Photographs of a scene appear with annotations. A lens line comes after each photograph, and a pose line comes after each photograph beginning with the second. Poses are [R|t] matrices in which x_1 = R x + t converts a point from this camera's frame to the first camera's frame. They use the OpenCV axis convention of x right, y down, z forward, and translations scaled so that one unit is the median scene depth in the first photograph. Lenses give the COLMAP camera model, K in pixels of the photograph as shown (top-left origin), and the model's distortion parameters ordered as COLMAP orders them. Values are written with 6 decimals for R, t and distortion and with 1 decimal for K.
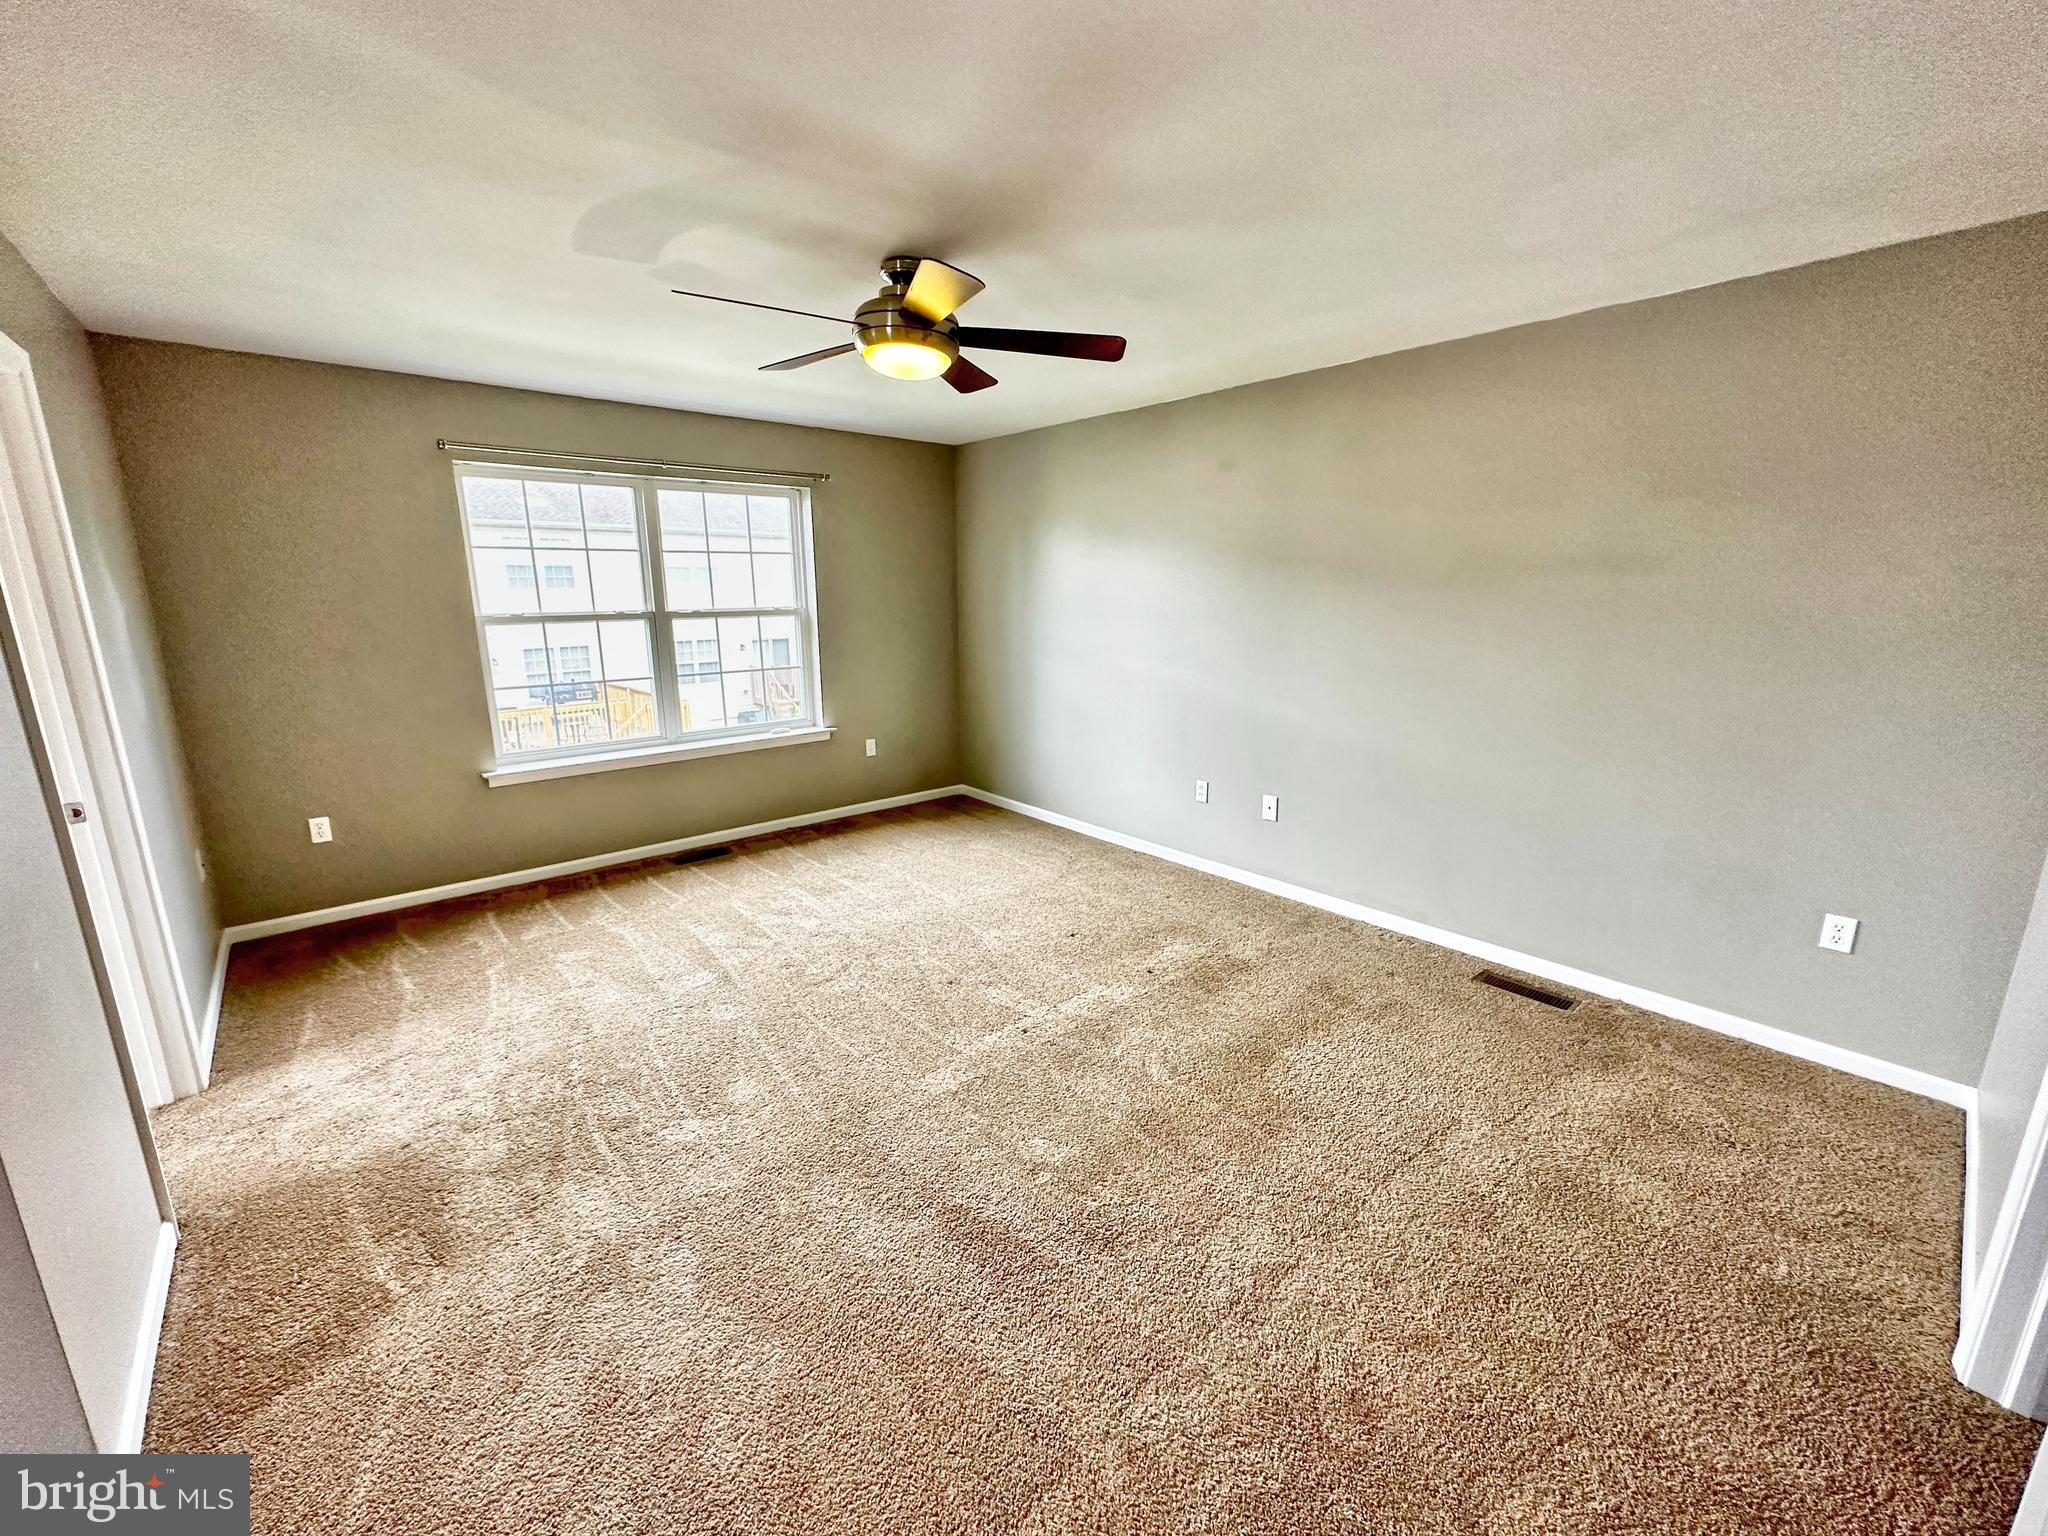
lens RADIAL K [[818.9, 0, 1013.4], [0, 818.9, 773.7], [0, 0, 1]] dist [-0.002469, 0.000149]
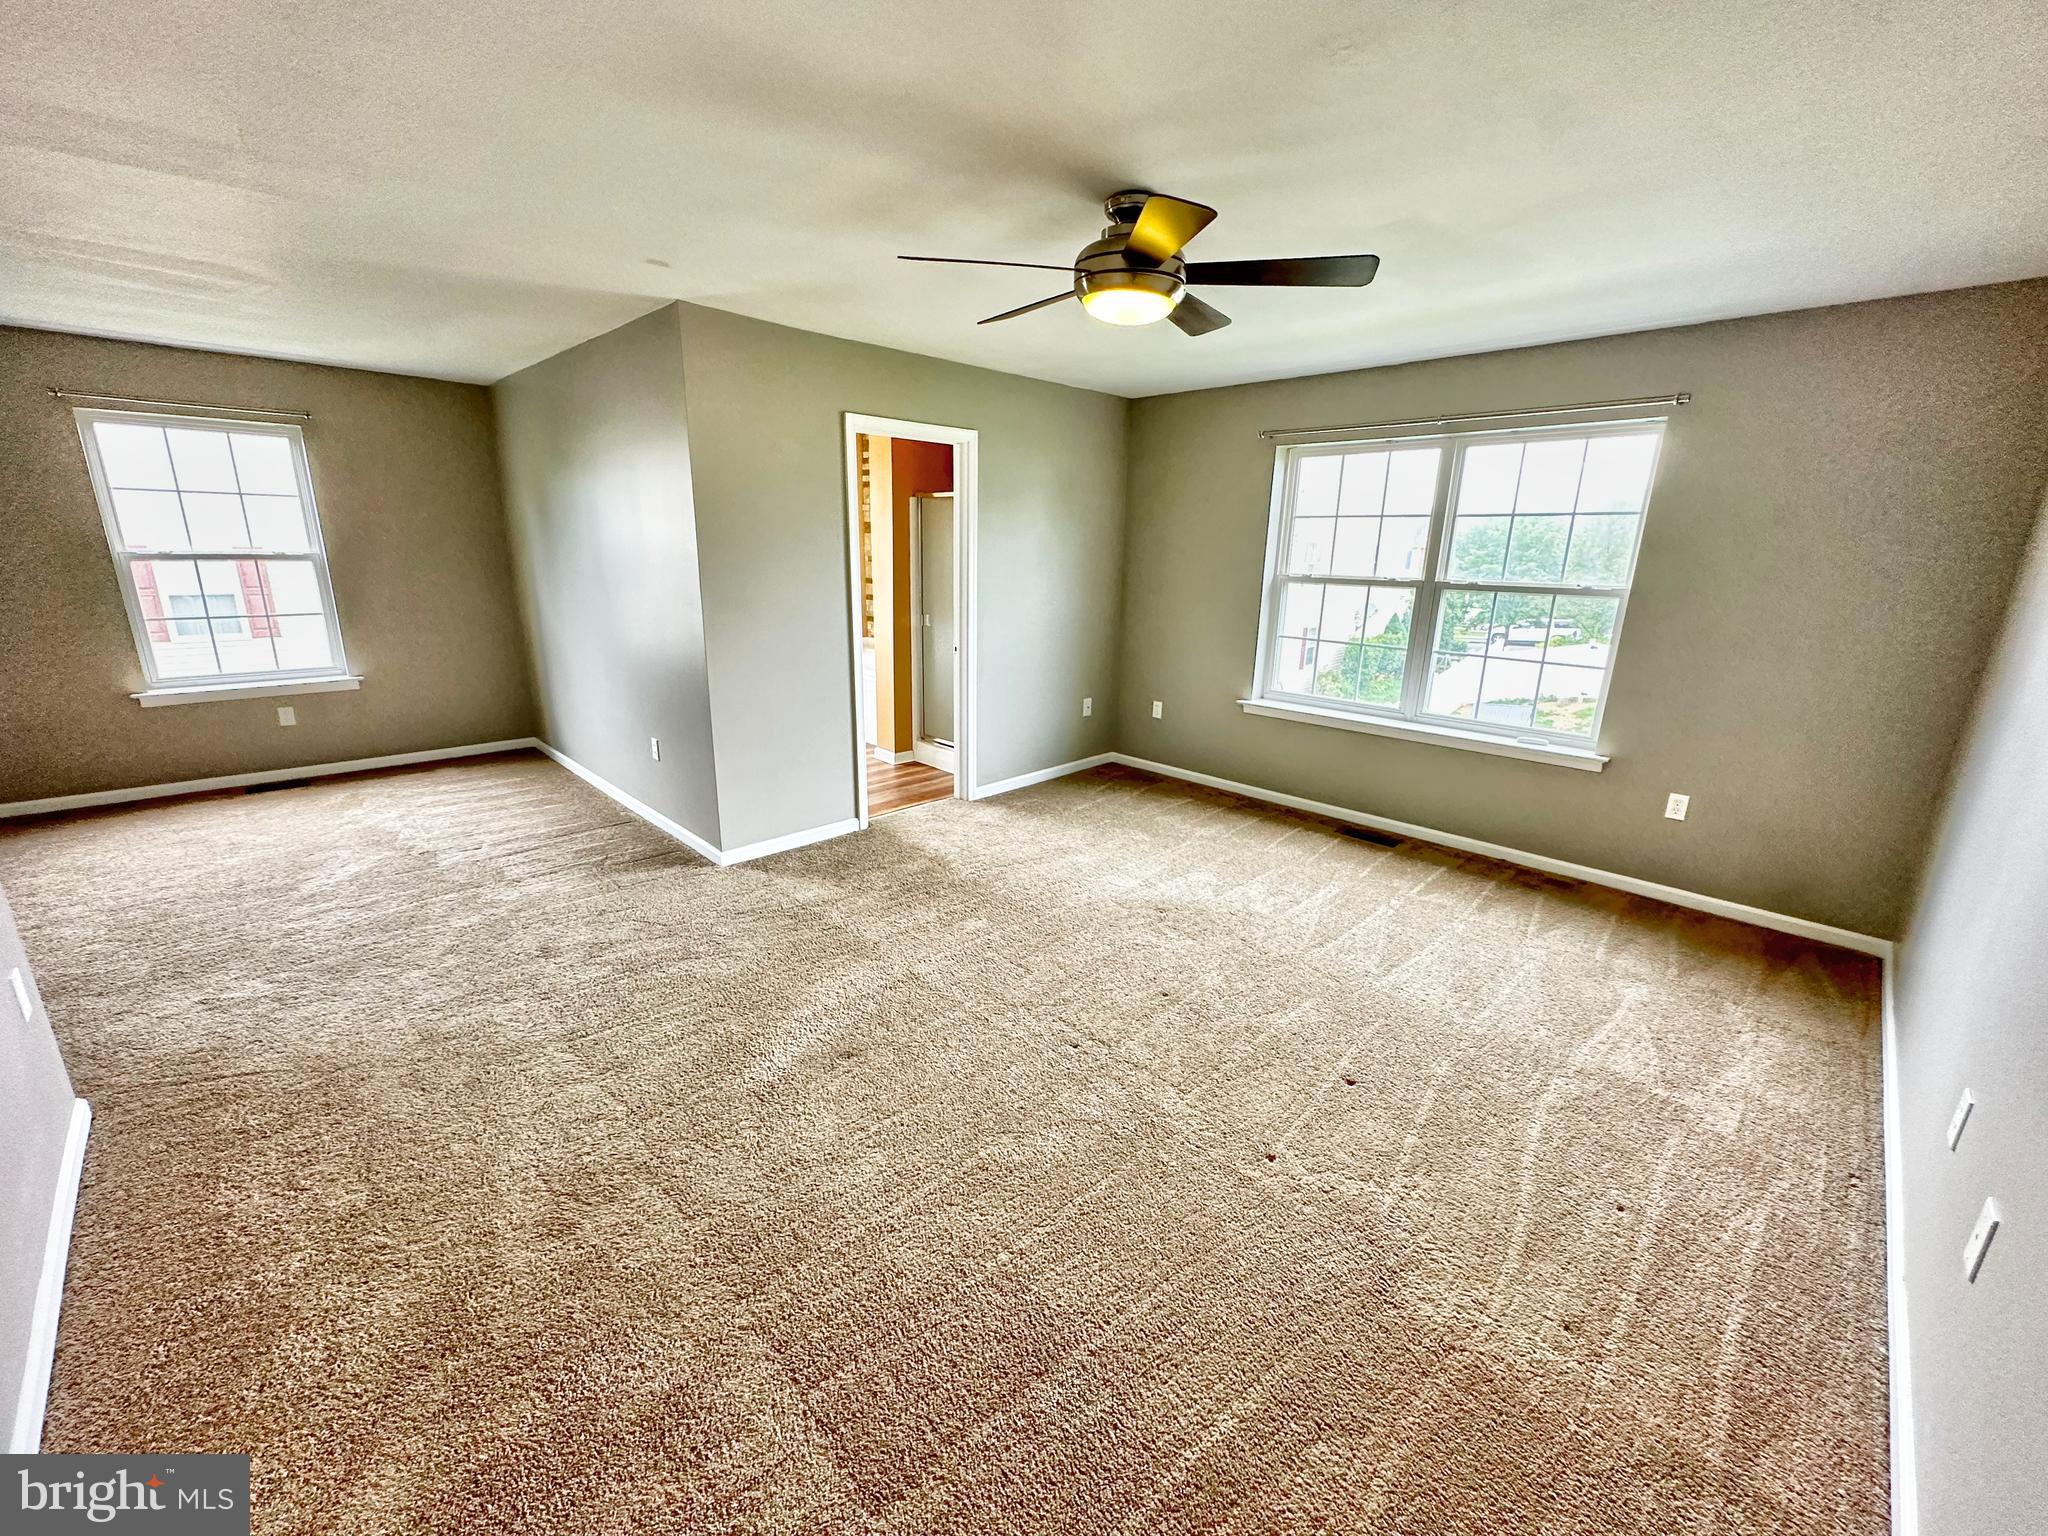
lens RADIAL K [[818.9, 0, 1018.1], [0, 818.9, 767.0], [0, 0, 1]] dist [-0.002469, 0.000149]
pose [[0.067048, 0.268701, -0.960887, 0.520374], [-0.243335, 0.938378, 0.245427, -0.118255], [0.967622, 0.217362, 0.128301, 0.489931]]
